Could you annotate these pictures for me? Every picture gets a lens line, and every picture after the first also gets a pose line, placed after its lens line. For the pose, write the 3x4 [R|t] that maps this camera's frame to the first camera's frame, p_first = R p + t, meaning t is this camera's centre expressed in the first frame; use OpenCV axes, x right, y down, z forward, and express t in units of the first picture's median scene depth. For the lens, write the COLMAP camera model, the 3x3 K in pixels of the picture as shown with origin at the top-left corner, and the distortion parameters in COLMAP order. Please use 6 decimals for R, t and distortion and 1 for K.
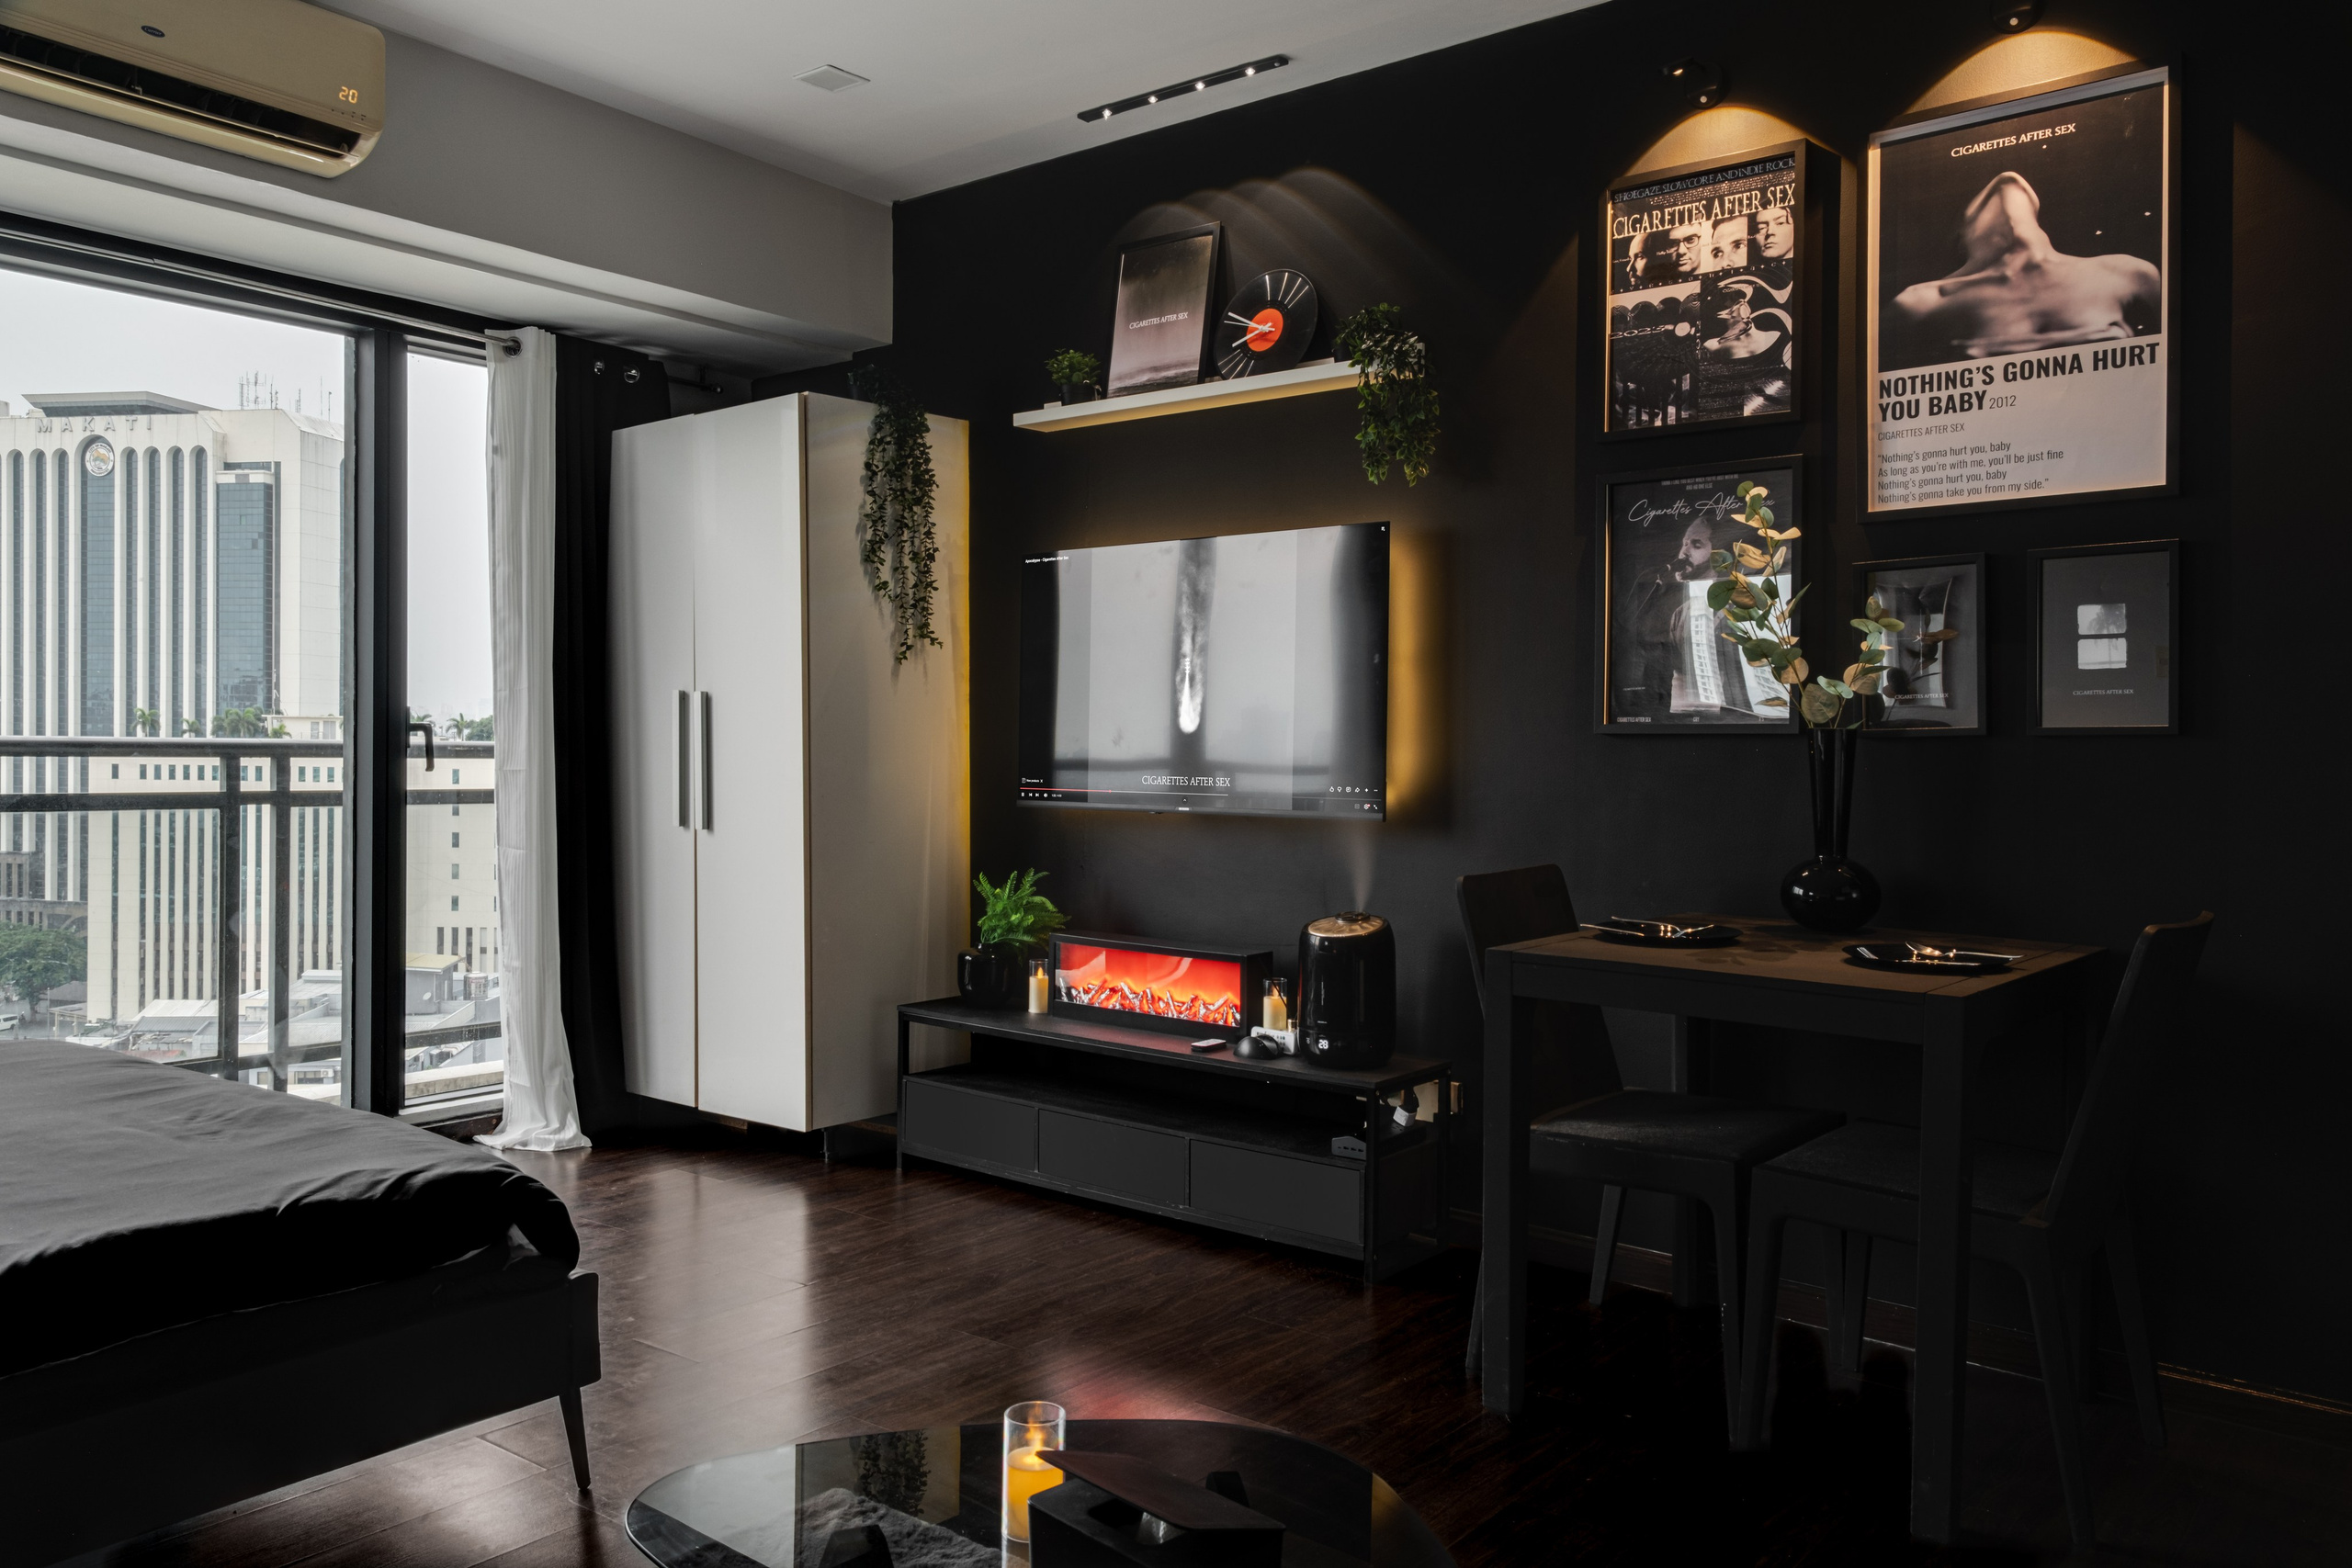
lens RADIAL K [[1756.8, 0, 1191.8], [0, 1756.8, 779.3], [0, 0, 1]] dist [0.012584, 0.003509]
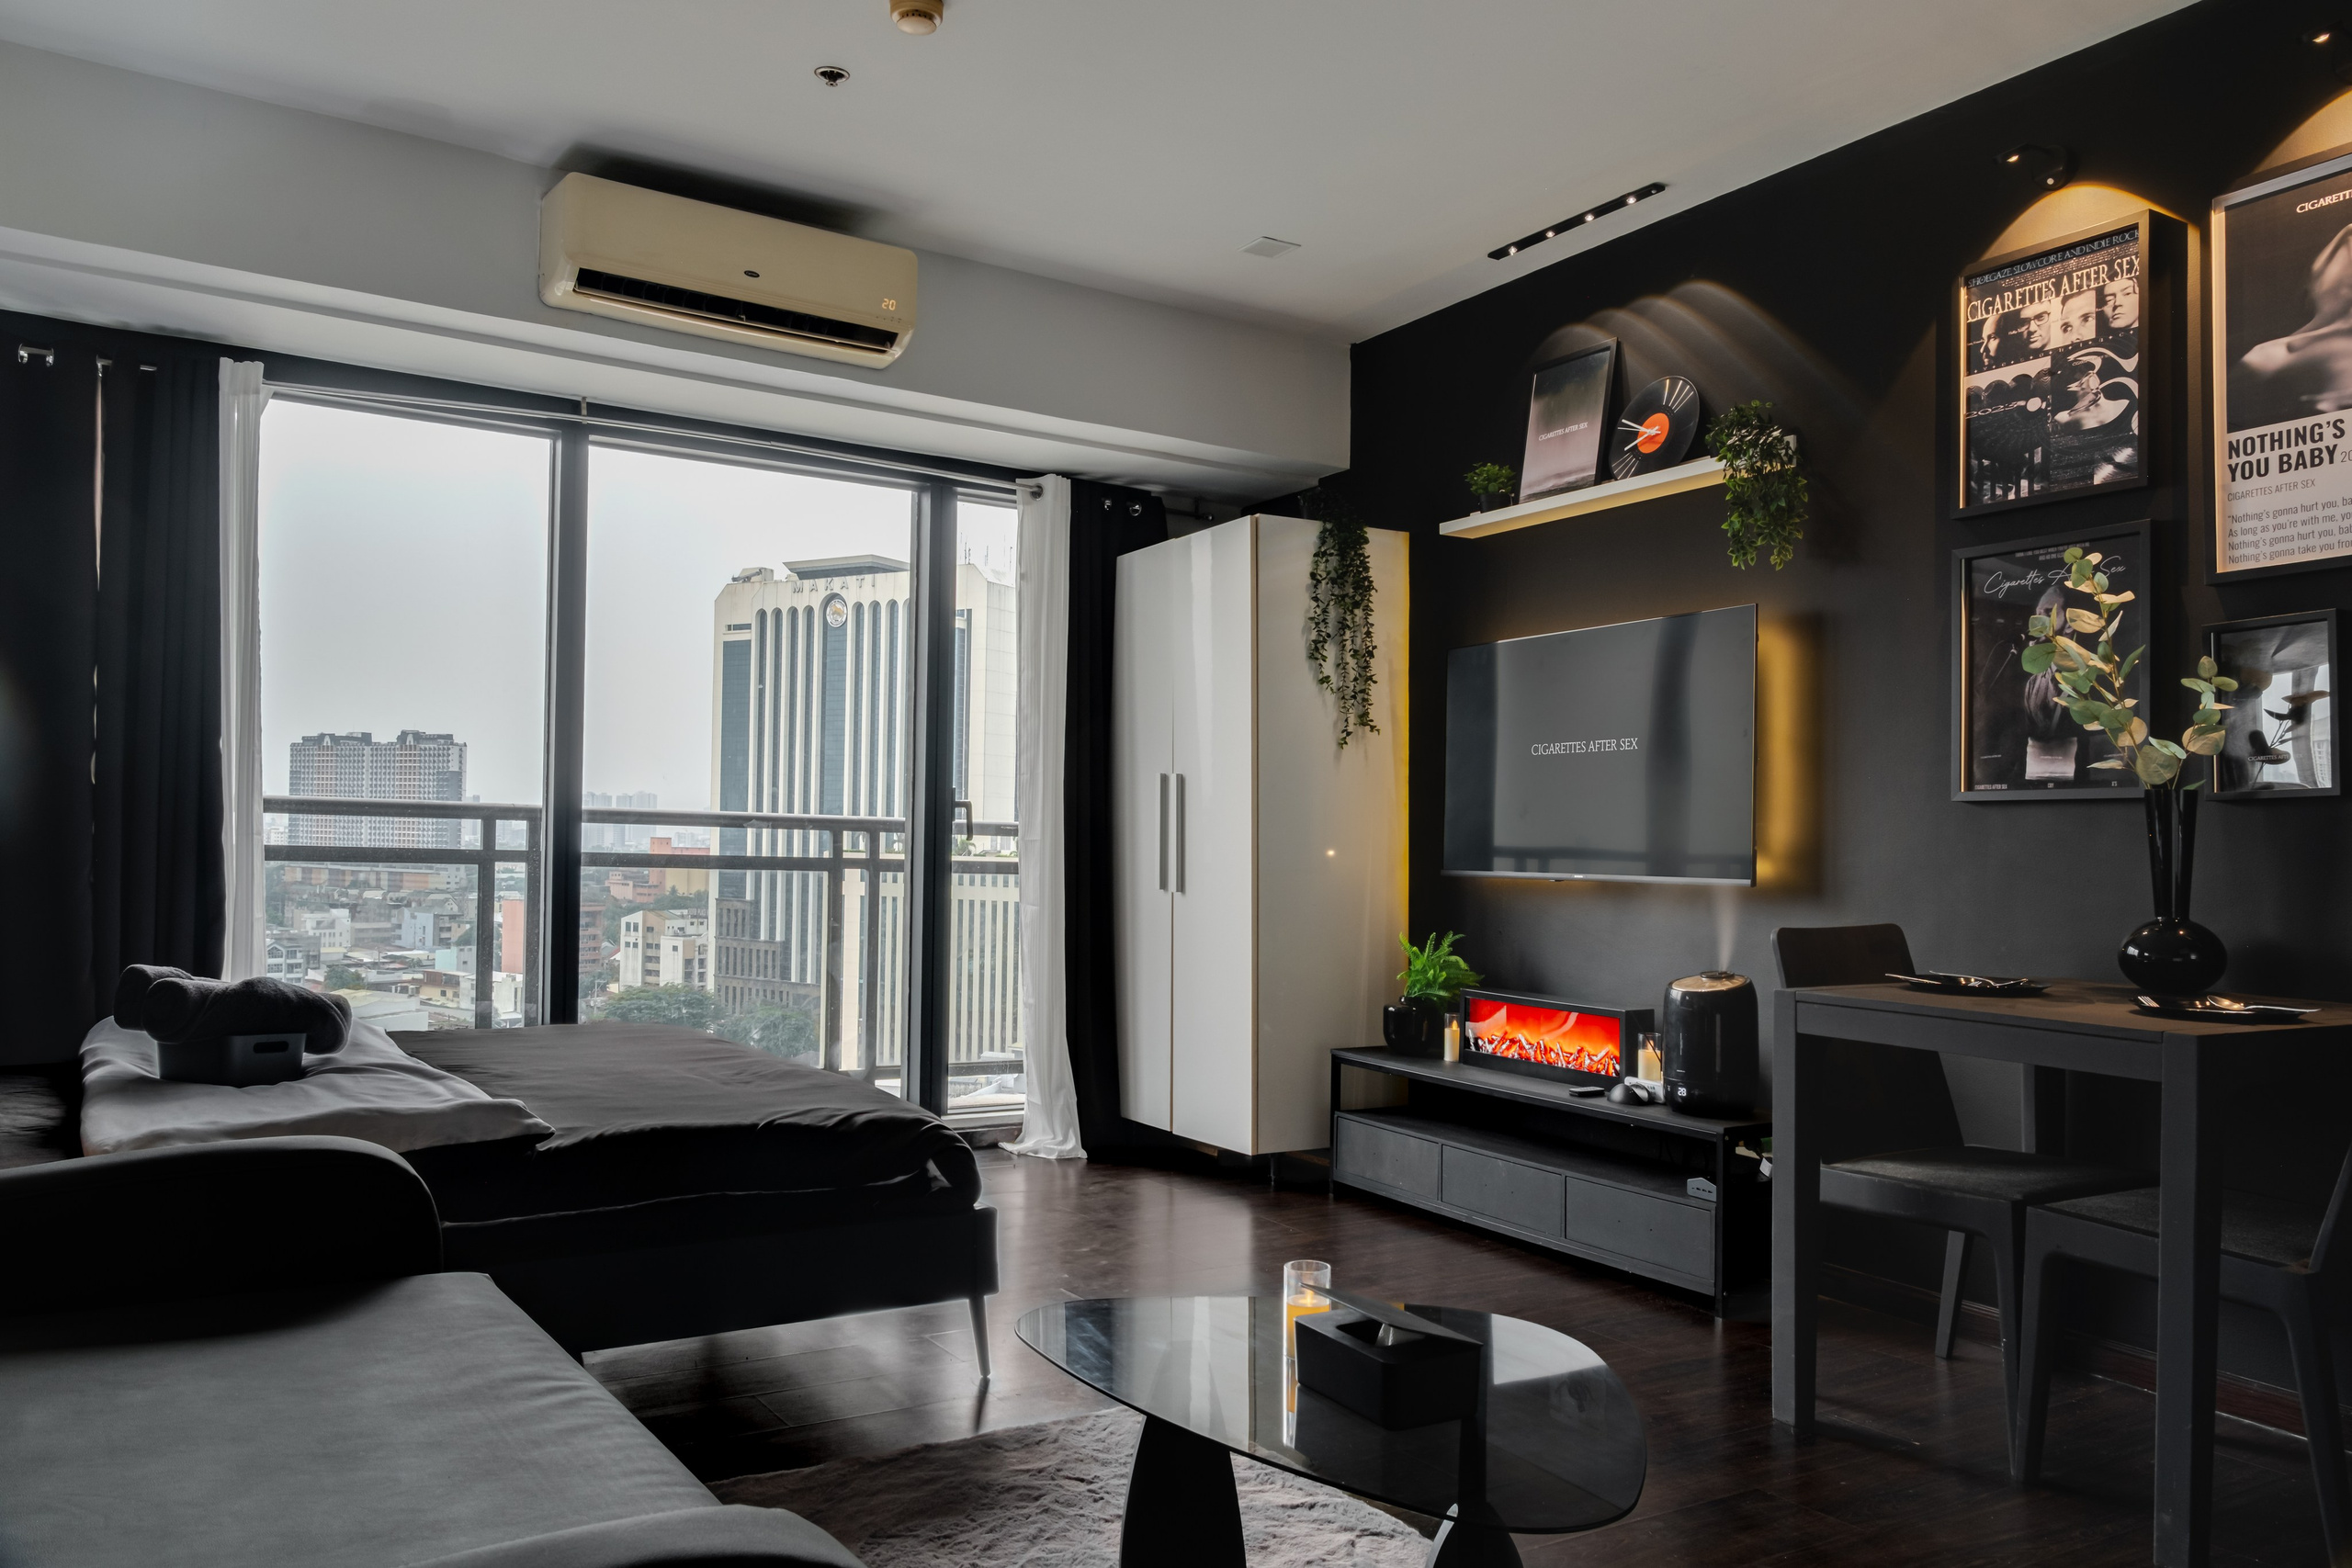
lens RADIAL K [[1633.7, 0, 1136.1], [0, 1633.7, 836.5], [0, 0, 1]] dist [-0.015304, 0.008096]
pose [[0.942295, 0.011105, -0.334600, 0.108644], [-0.018596, 0.999643, -0.019194, 0.024096], [0.334267, 0.024309, 0.942165, -0.061322]]
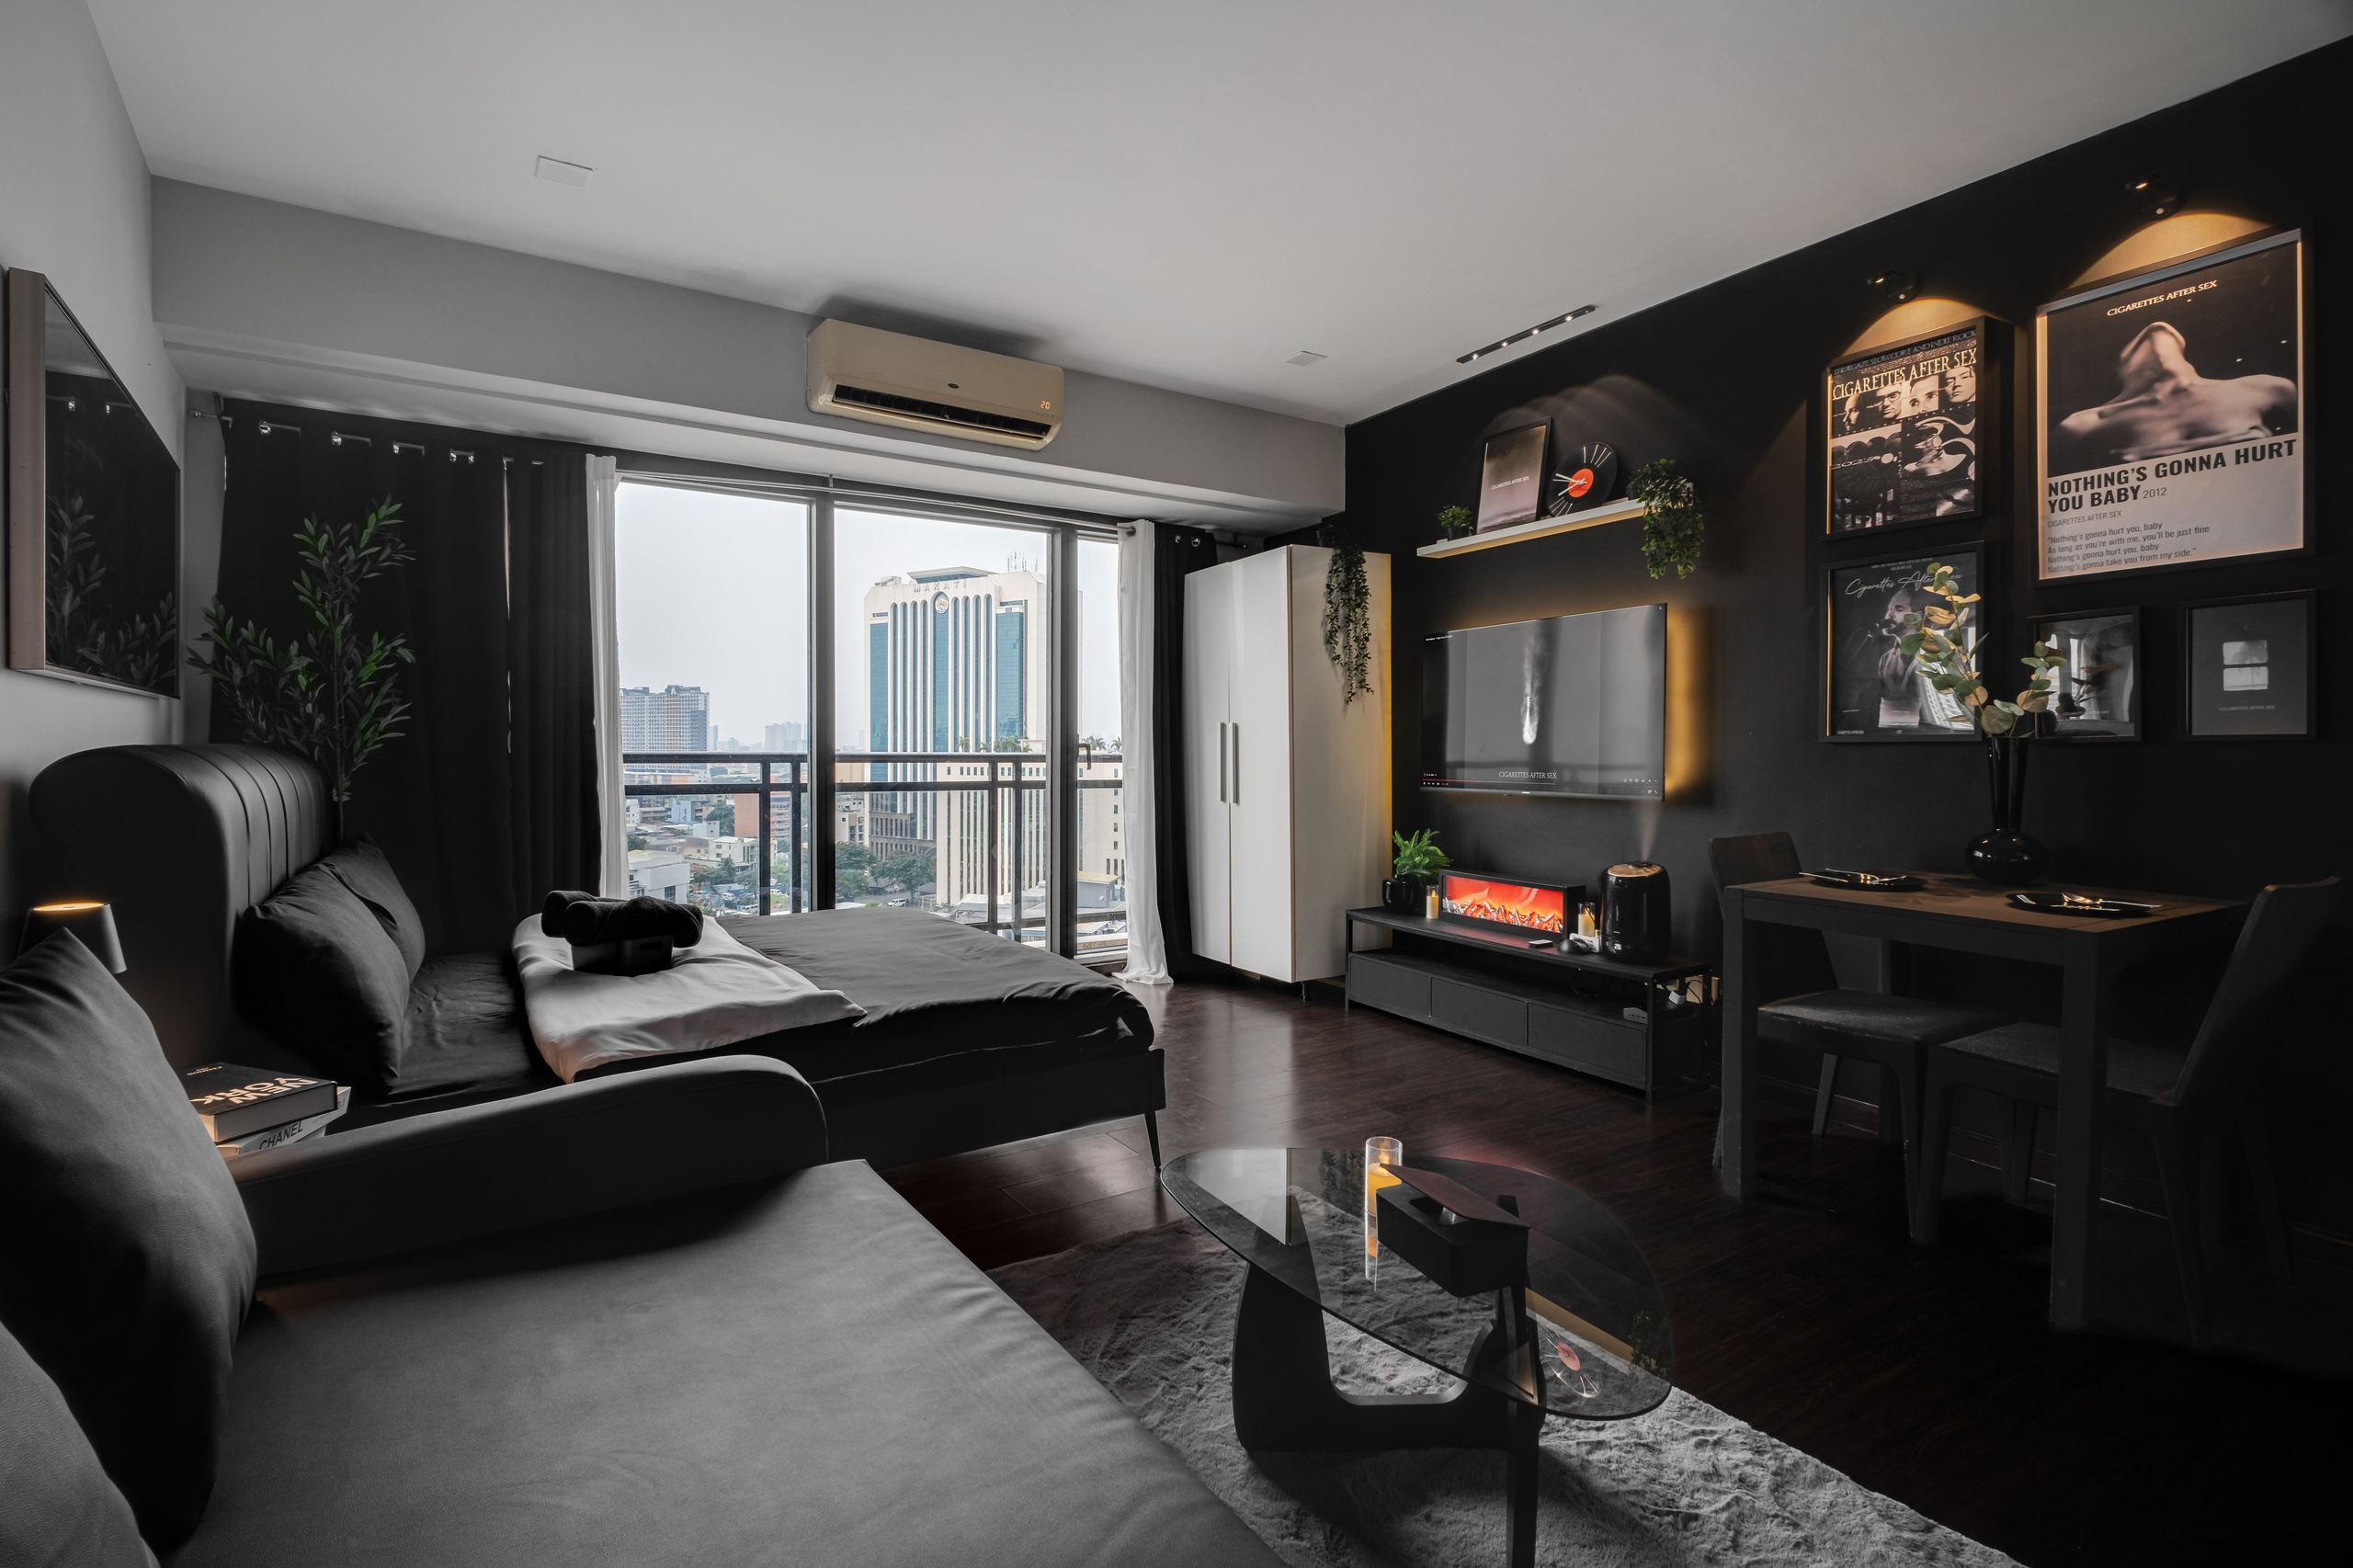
lens RADIAL K [[1072.9, 0, 1149.3], [0, 1072.9, 782.0], [0, 0, 1]] dist [-0.010890, -0.004164]
pose [[0.936774, 0.002236, -0.349927, 0.021598], [0.000352, 0.999973, 0.007332, -0.000101], [0.349934, -0.006992, 0.936748, -0.019982]]
